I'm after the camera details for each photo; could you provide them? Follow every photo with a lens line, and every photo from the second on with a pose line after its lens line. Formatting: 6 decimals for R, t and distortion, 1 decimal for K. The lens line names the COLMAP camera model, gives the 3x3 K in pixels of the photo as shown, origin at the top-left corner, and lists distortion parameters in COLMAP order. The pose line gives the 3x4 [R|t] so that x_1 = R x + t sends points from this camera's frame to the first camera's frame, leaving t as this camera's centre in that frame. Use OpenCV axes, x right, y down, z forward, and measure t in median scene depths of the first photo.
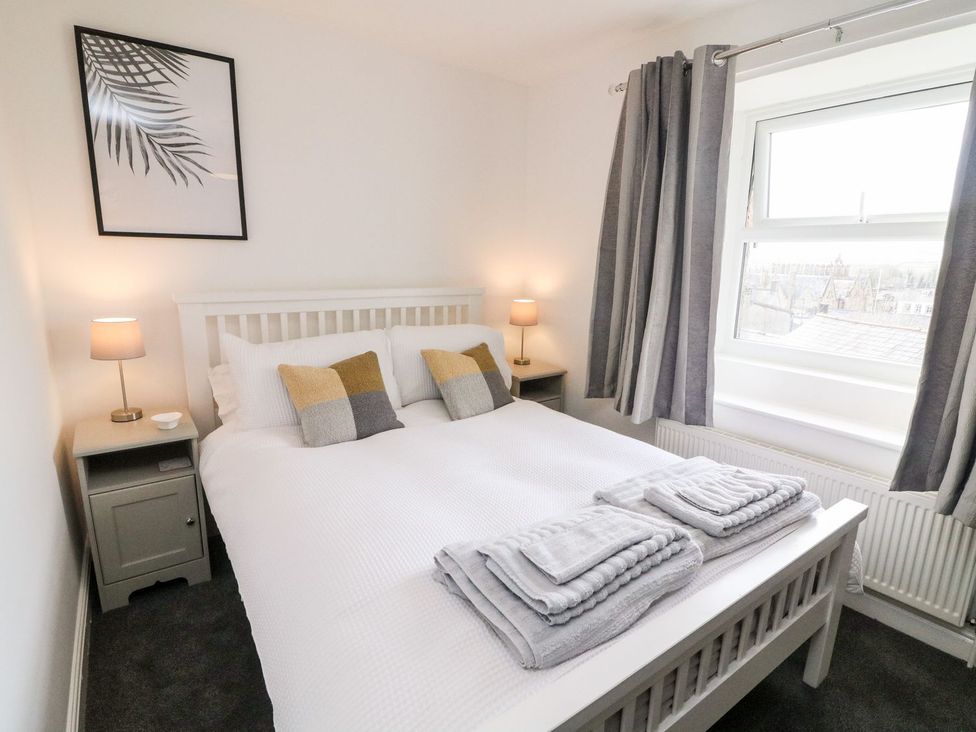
lens RADIAL K [[514.3, 0, 487.0], [0, 514.3, 364.2], [0, 0, 1]] dist [-0.024363, 0.000960]
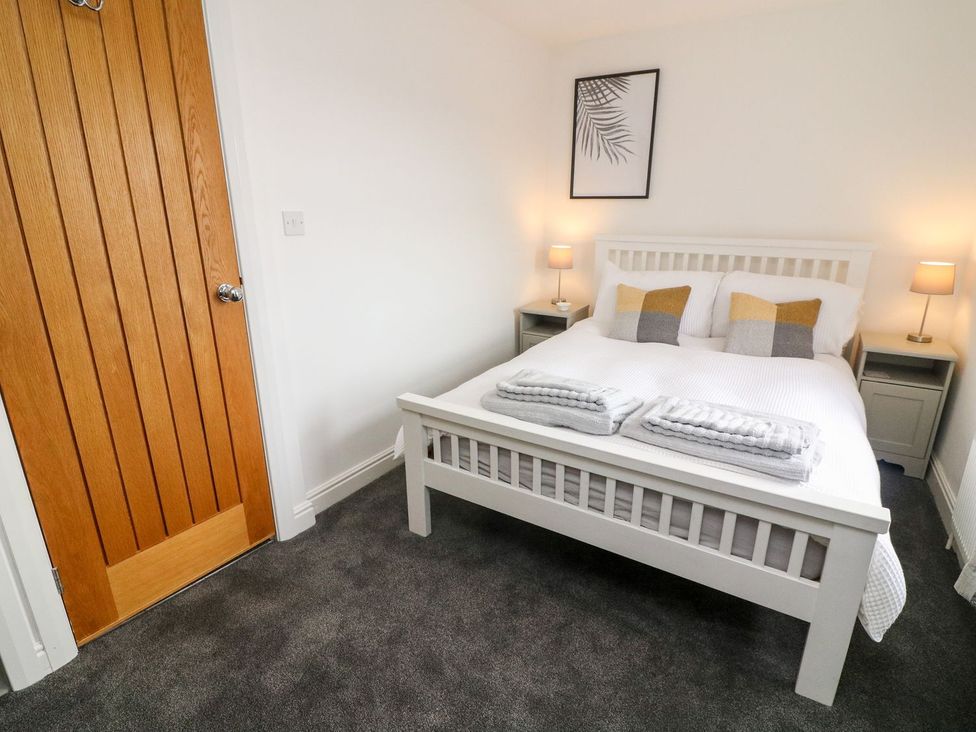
lens RADIAL K [[514.3, 0, 488.2], [0, 514.3, 365.7], [0, 0, 1]] dist [-0.024363, 0.000960]
pose [[0.378848, 0.259586, -0.888307, 0.863303], [-0.174872, 0.962644, 0.206729, -0.011763], [0.908787, 0.077021, 0.410090, 0.044624]]
